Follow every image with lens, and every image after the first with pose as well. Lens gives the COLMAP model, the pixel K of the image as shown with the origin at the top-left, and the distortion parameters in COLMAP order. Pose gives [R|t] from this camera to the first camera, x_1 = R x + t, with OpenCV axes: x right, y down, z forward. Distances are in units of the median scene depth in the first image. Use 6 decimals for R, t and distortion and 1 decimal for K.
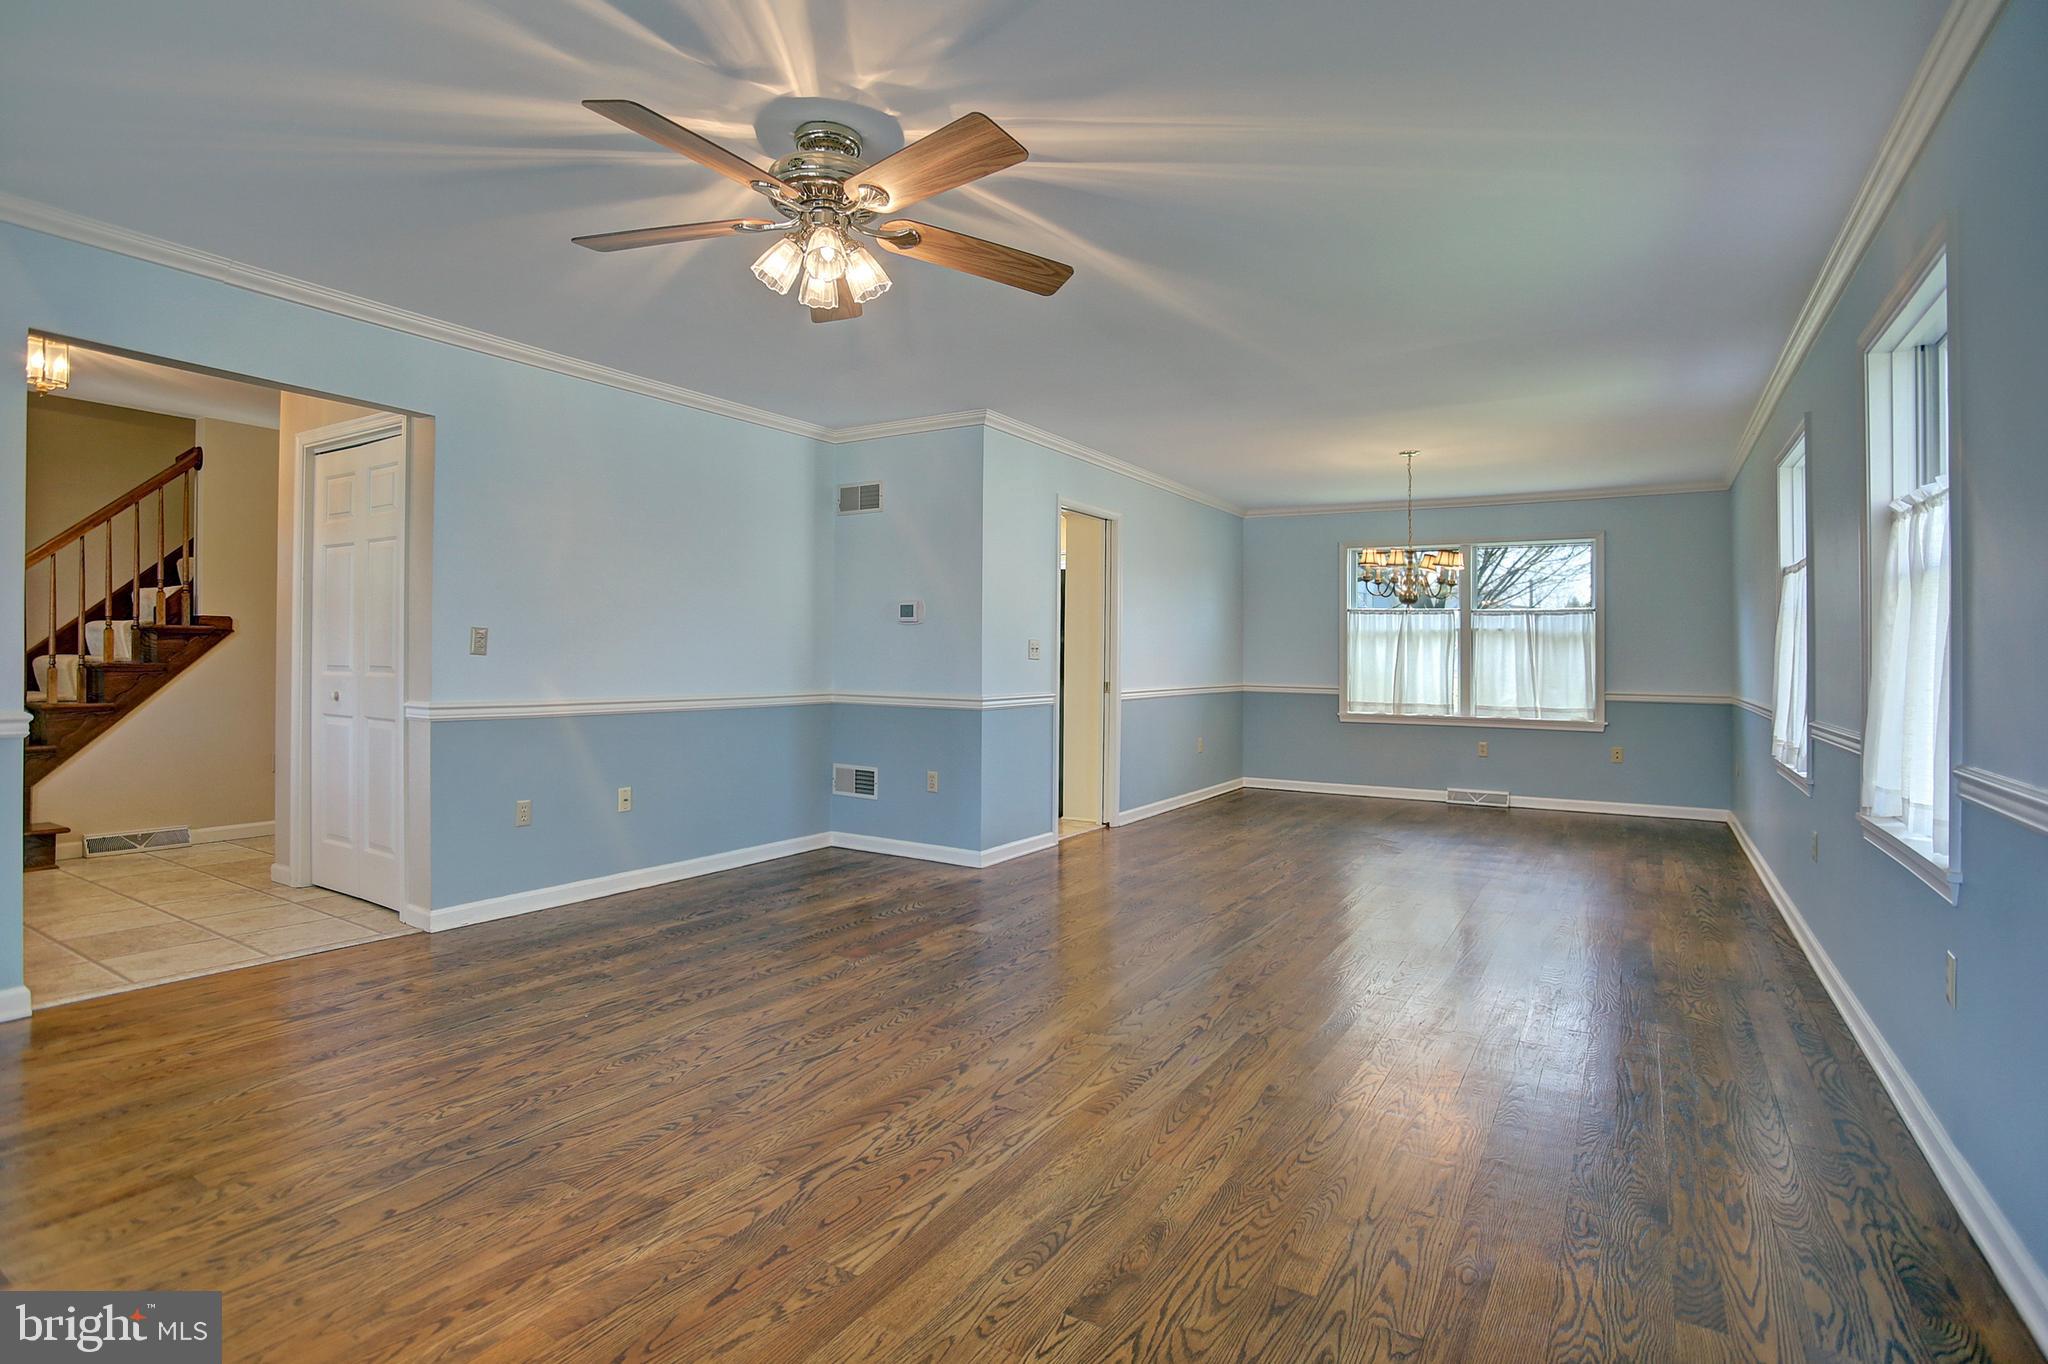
lens RADIAL K [[1027.7, 0, 1014.2], [0, 1027.7, 643.7], [0, 0, 1]] dist [-0.065670, 0.026395]
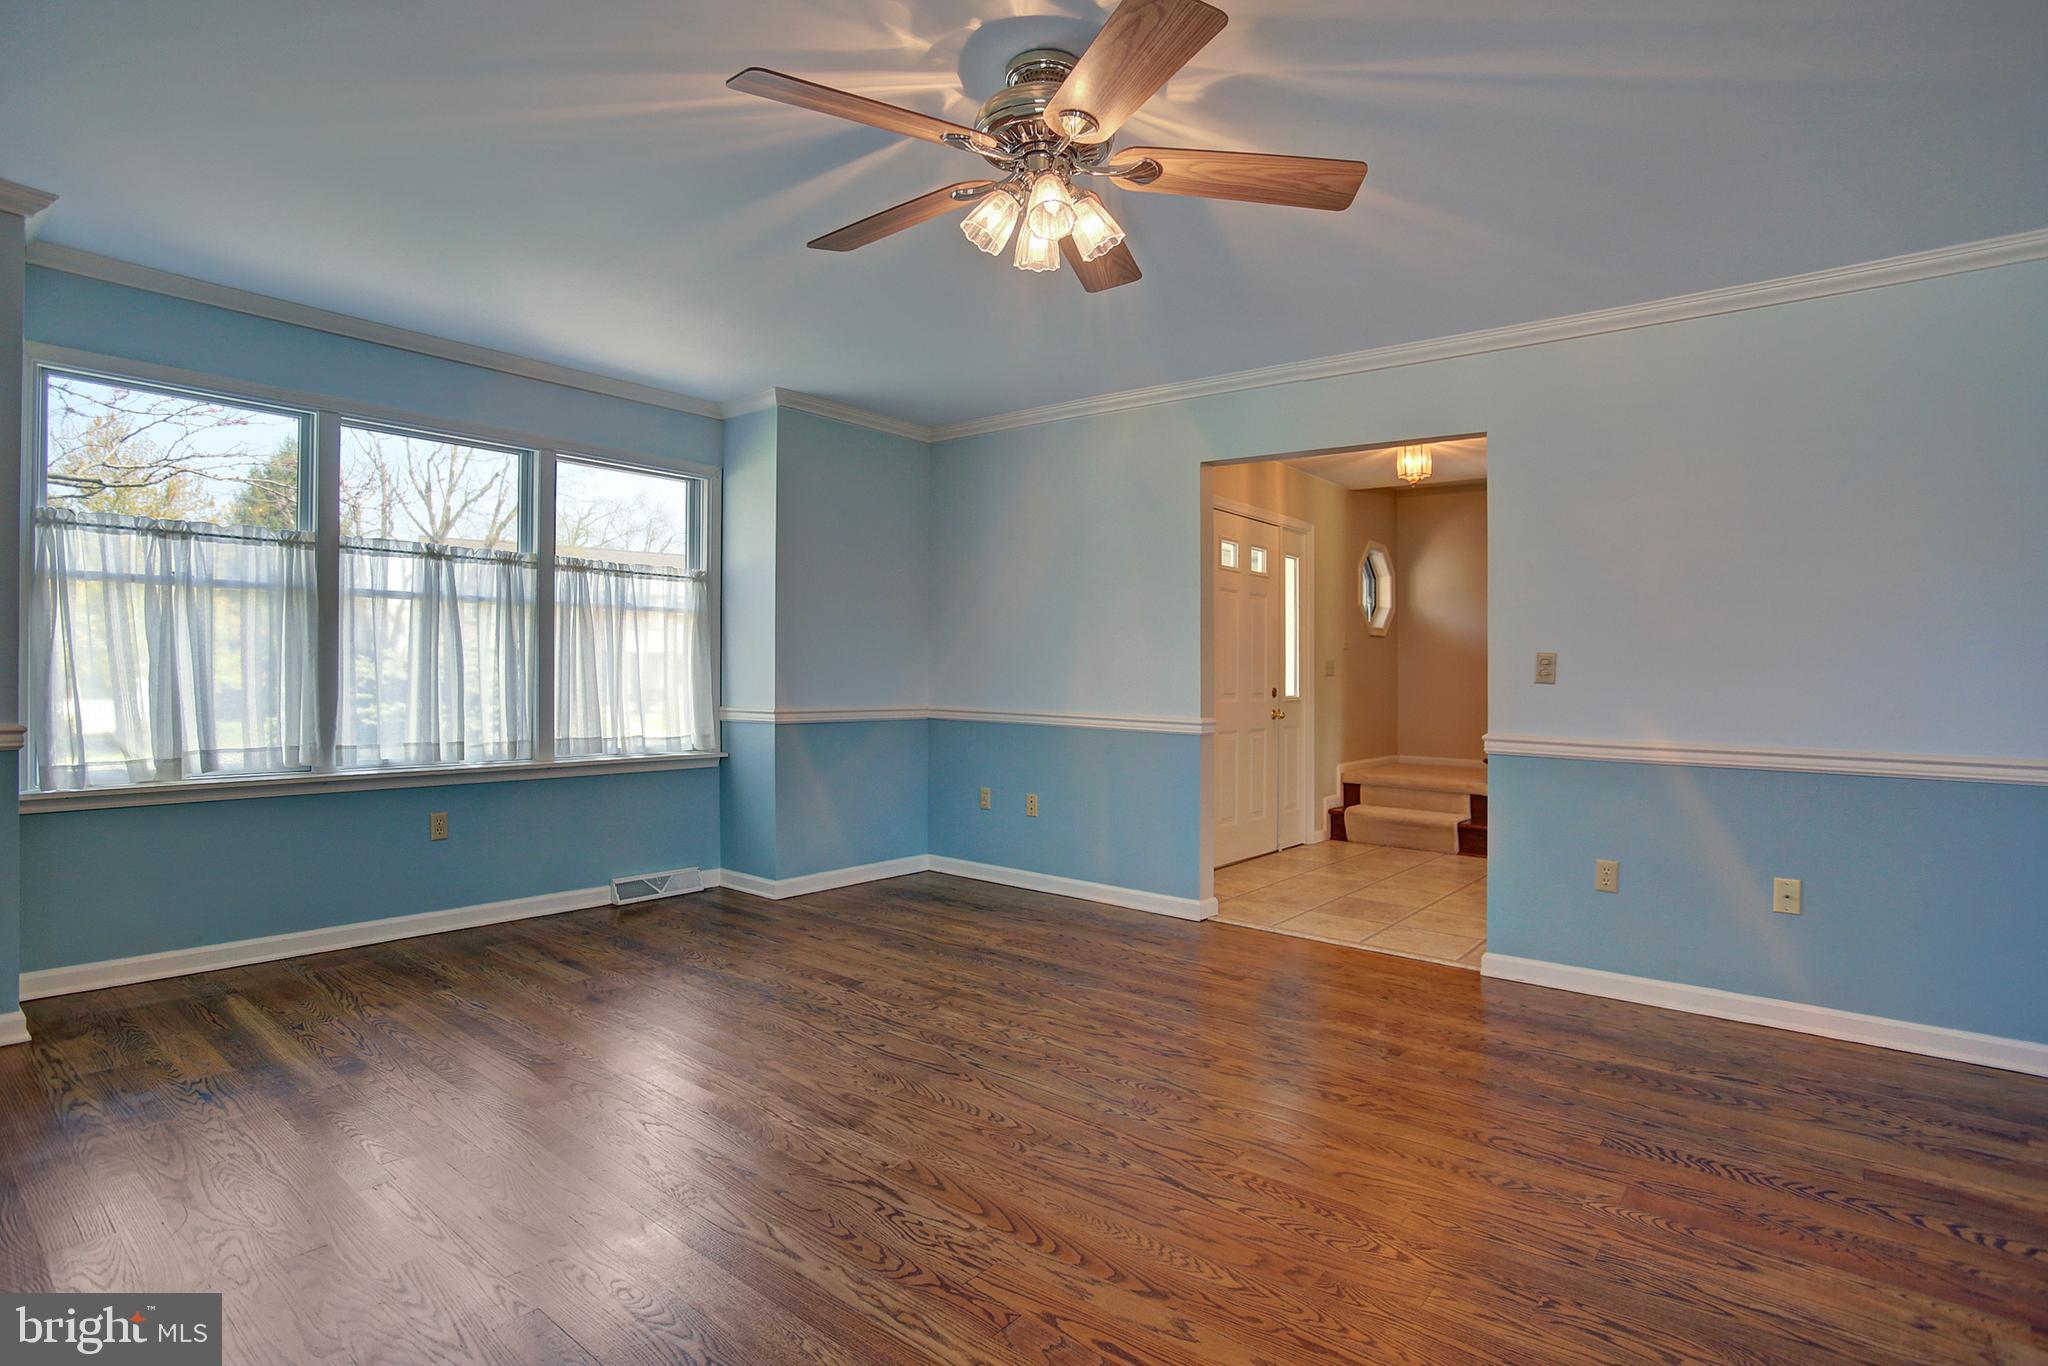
lens RADIAL K [[1027.7, 0, 1014.2], [0, 1027.7, 644.7], [0, 0, 1]] dist [-0.065670, 0.026395]
pose [[-0.133399, -0.037966, -0.990335, 0.603096], [-0.003477, 0.999278, -0.037840, 0.020964], [0.991056, -0.001604, -0.133434, 0.966982]]
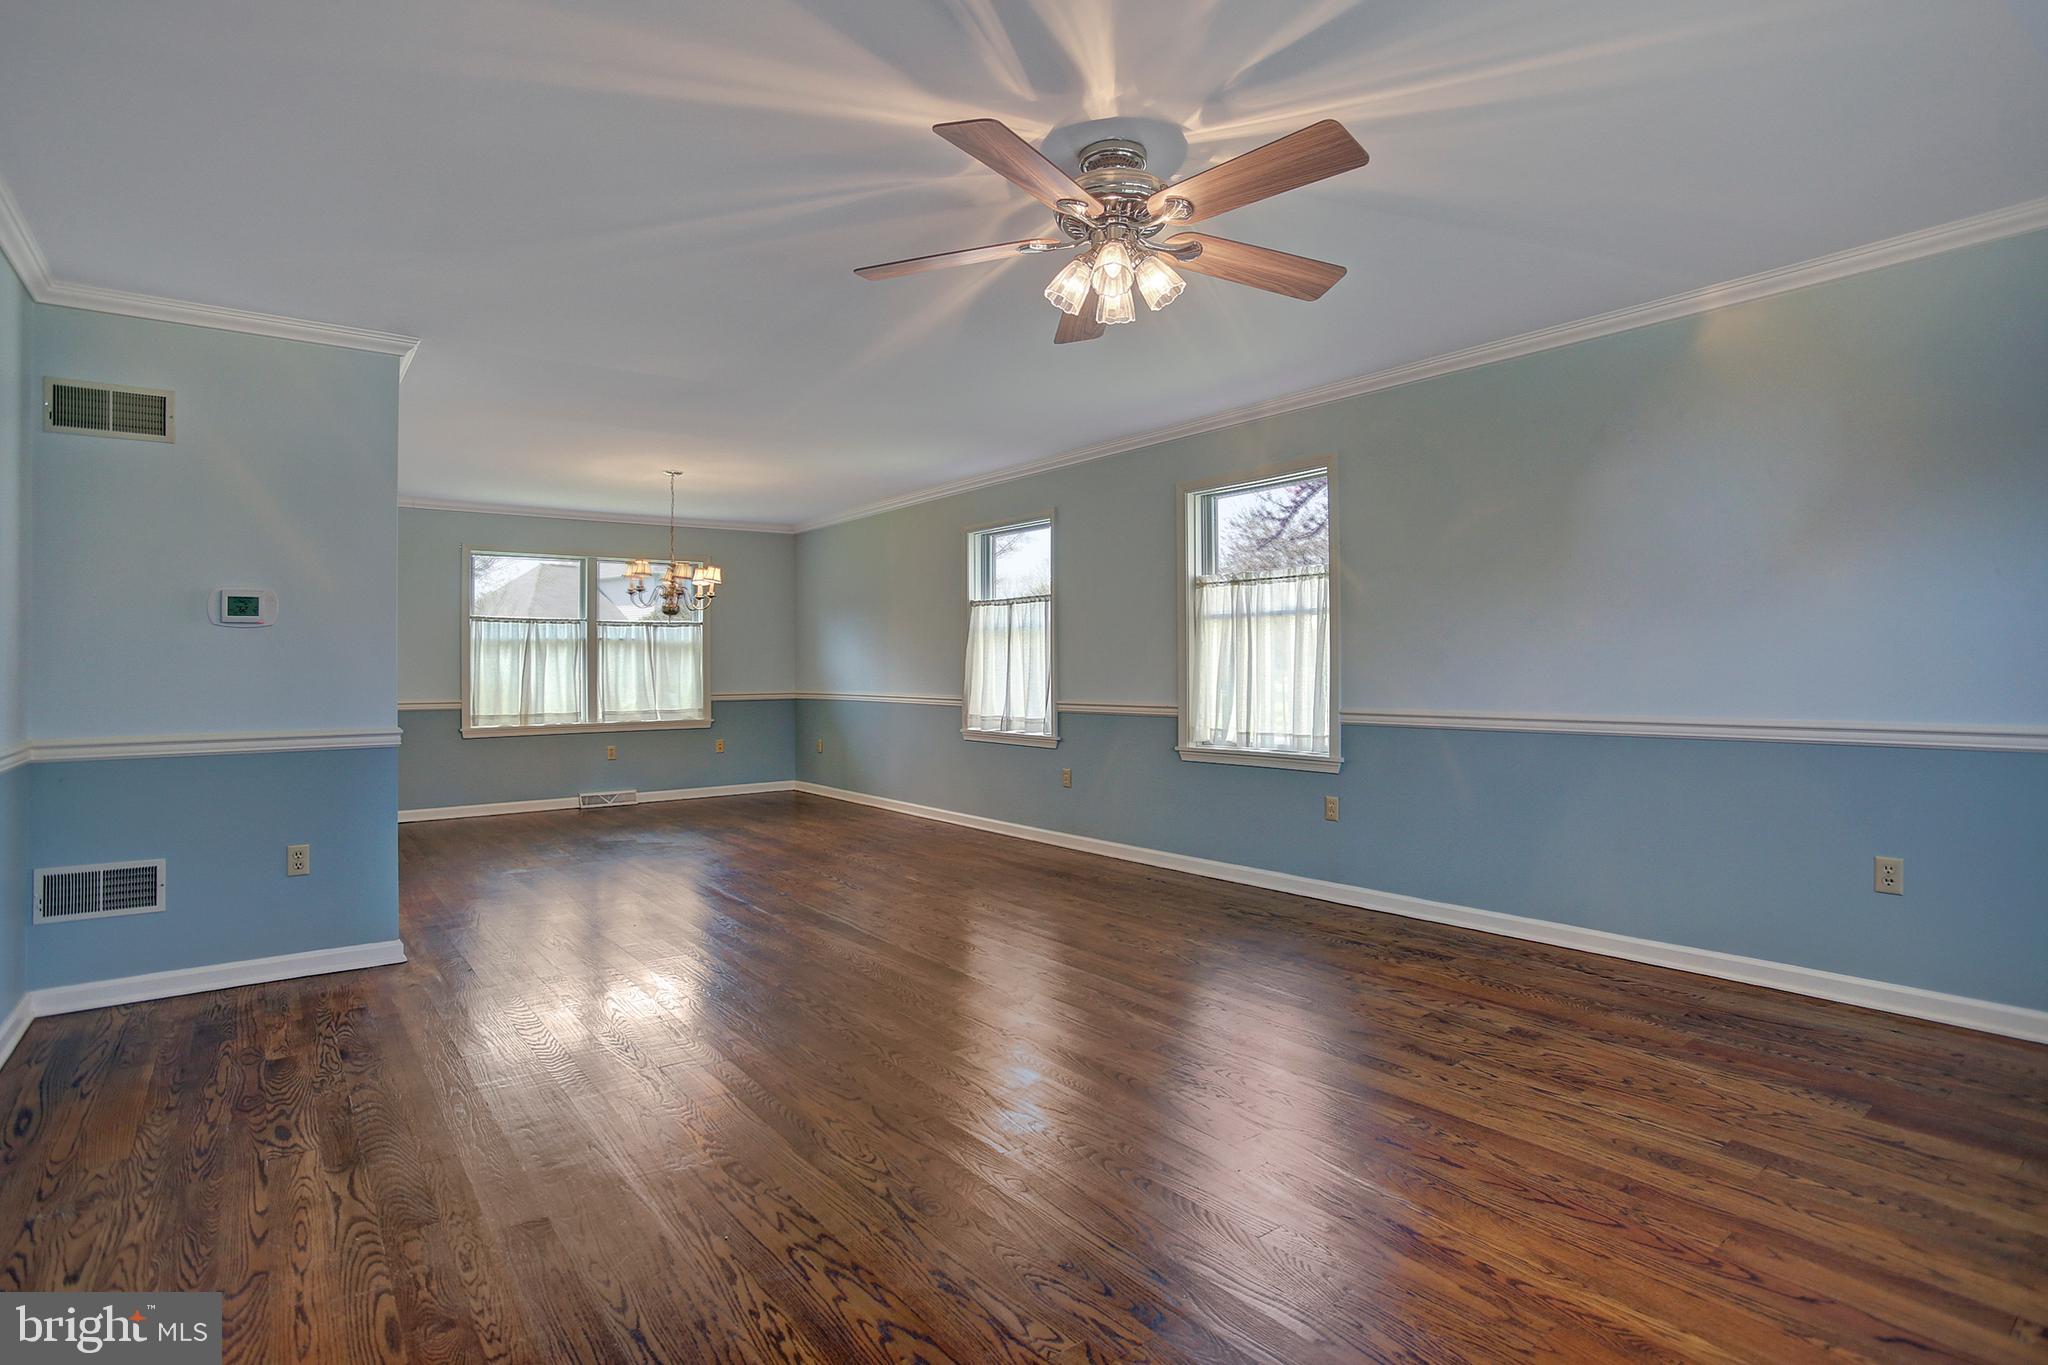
lens RADIAL K [[1027.7, 0, 1014.2], [0, 1027.7, 644.2], [0, 0, 1]] dist [-0.065670, 0.026395]
pose [[0.354173, 0.003757, 0.935172, -1.034511], [0.003176, 0.999981, -0.005221, -0.004701], [-0.935174, 0.004819, 0.354155, 0.650157]]
